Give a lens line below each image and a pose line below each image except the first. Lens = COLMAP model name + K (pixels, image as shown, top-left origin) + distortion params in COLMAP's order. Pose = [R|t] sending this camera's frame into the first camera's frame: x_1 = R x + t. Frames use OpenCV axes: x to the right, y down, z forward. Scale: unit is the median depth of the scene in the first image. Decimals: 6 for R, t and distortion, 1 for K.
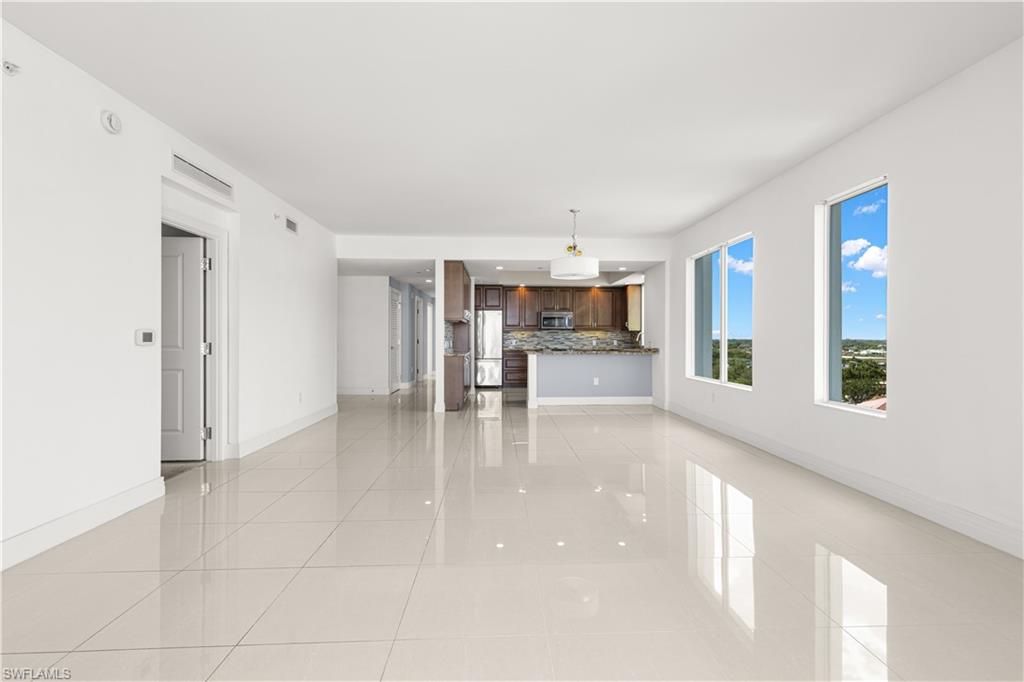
lens RADIAL K [[462.5, 0, 518.5], [0, 462.5, 341.0], [0, 0, 1]] dist [0.008264, 0.000576]
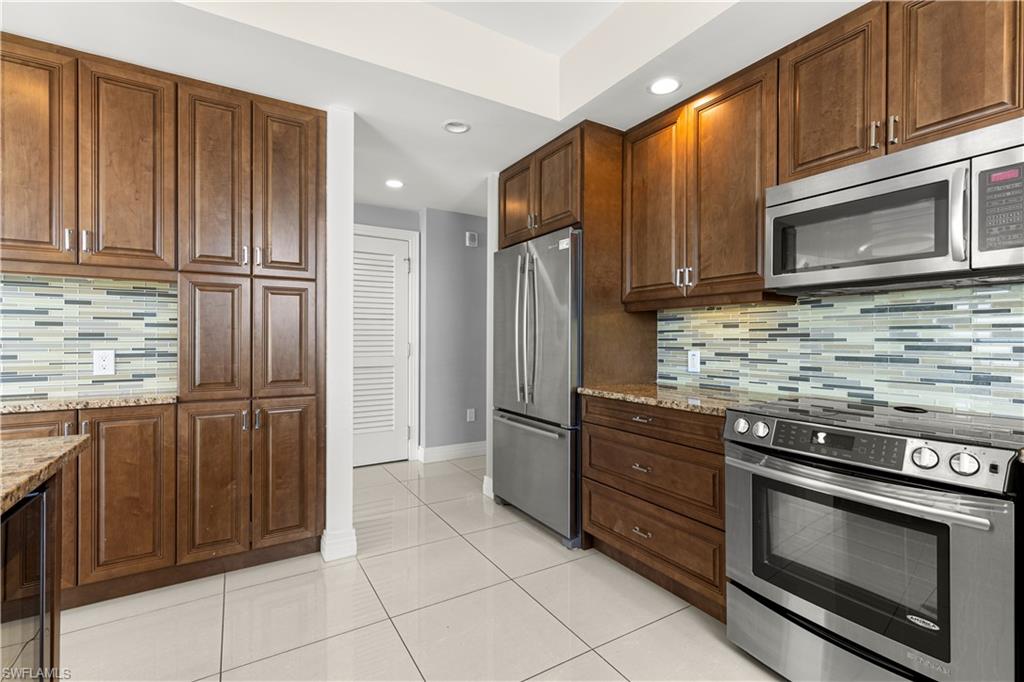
lens RADIAL K [[462.5, 0, 517.9], [0, 462.5, 339.7], [0, 0, 1]] dist [0.008264, 0.000576]
pose [[0.480038, 0.000516, -0.877248, 0.161727], [-0.008060, 0.999960, -0.003822, -0.006274], [0.877211, 0.008906, 0.480023, 0.858840]]
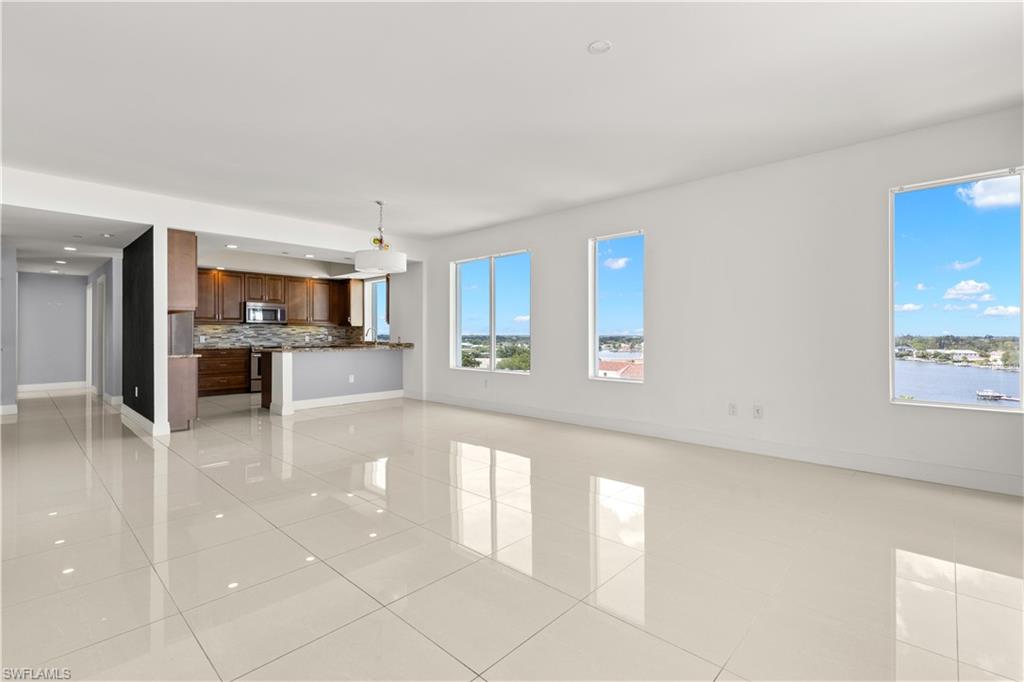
lens RADIAL K [[462.5, 0, 525.1], [0, 462.5, 332.7], [0, 0, 1]] dist [0.008264, 0.000576]
pose [[0.704570, -0.001017, 0.709634, -0.195894], [0.007182, 0.999958, -0.005697, 0.000221], [-0.709598, 0.009110, 0.704548, 0.051548]]
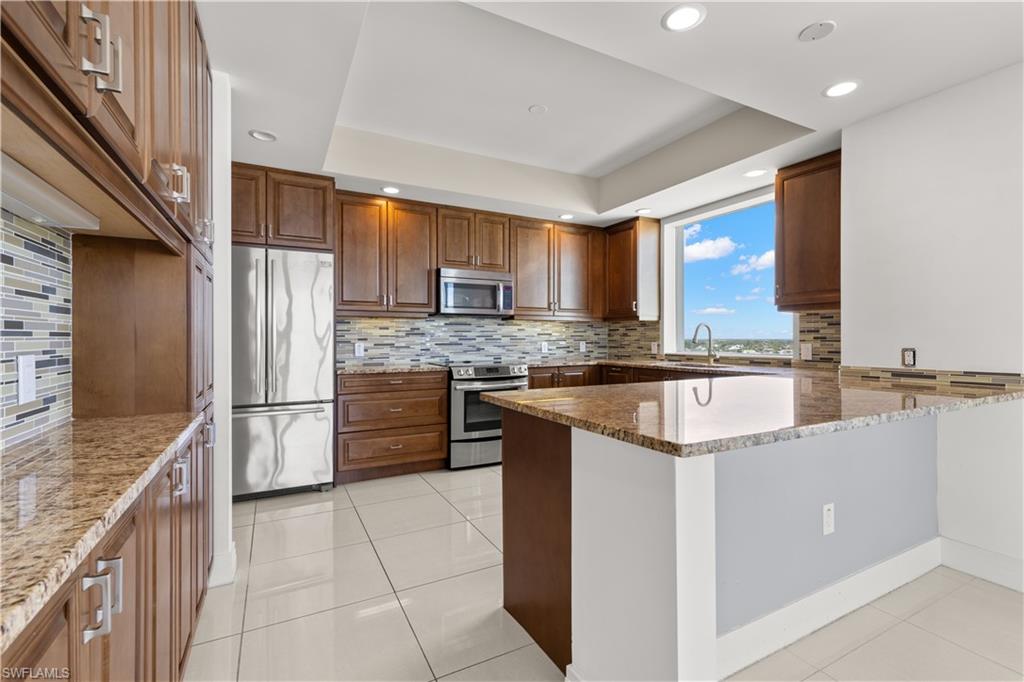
lens RADIAL K [[462.5, 0, 519.6], [0, 462.5, 337.5], [0, 0, 1]] dist [0.008264, 0.000576]
pose [[0.901569, -0.002708, 0.432626, -0.058571], [0.006159, 0.999959, -0.006575, -0.003479], [-0.432591, 0.008593, 0.901549, 0.644380]]
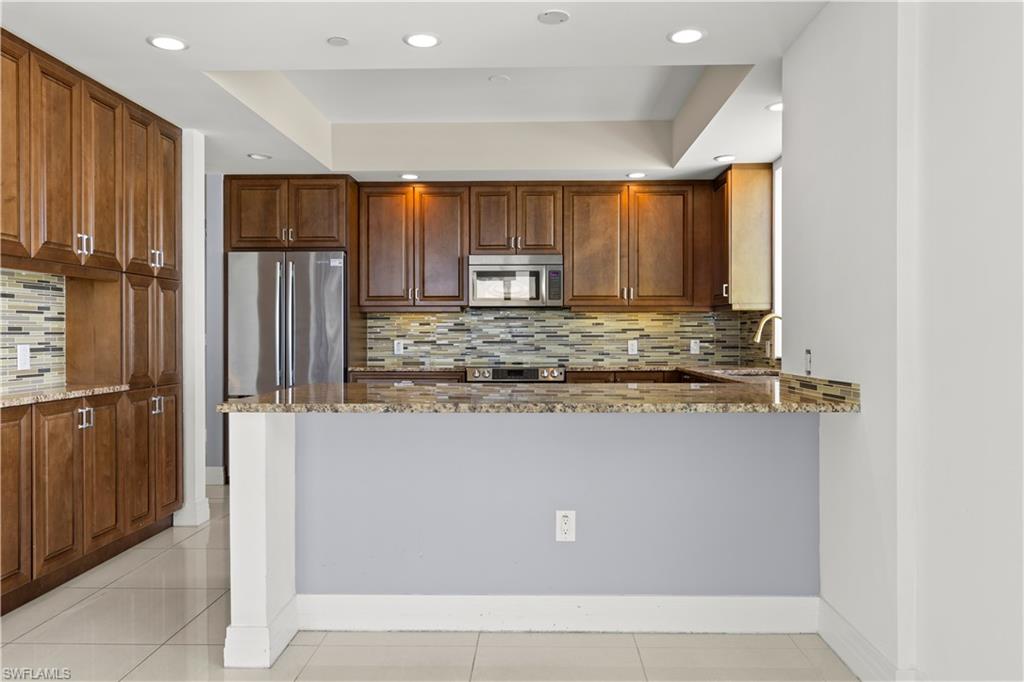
lens RADIAL K [[732.2, 0, 517.7], [0, 732.2, 340.3], [0, 0, 1]] dist [0.006021, 0.000338]
pose [[0.996827, -0.002335, -0.079567, 0.130846], [0.002464, 0.999996, 0.001527, -0.002686], [0.079563, -0.001718, 0.996828, 0.484682]]
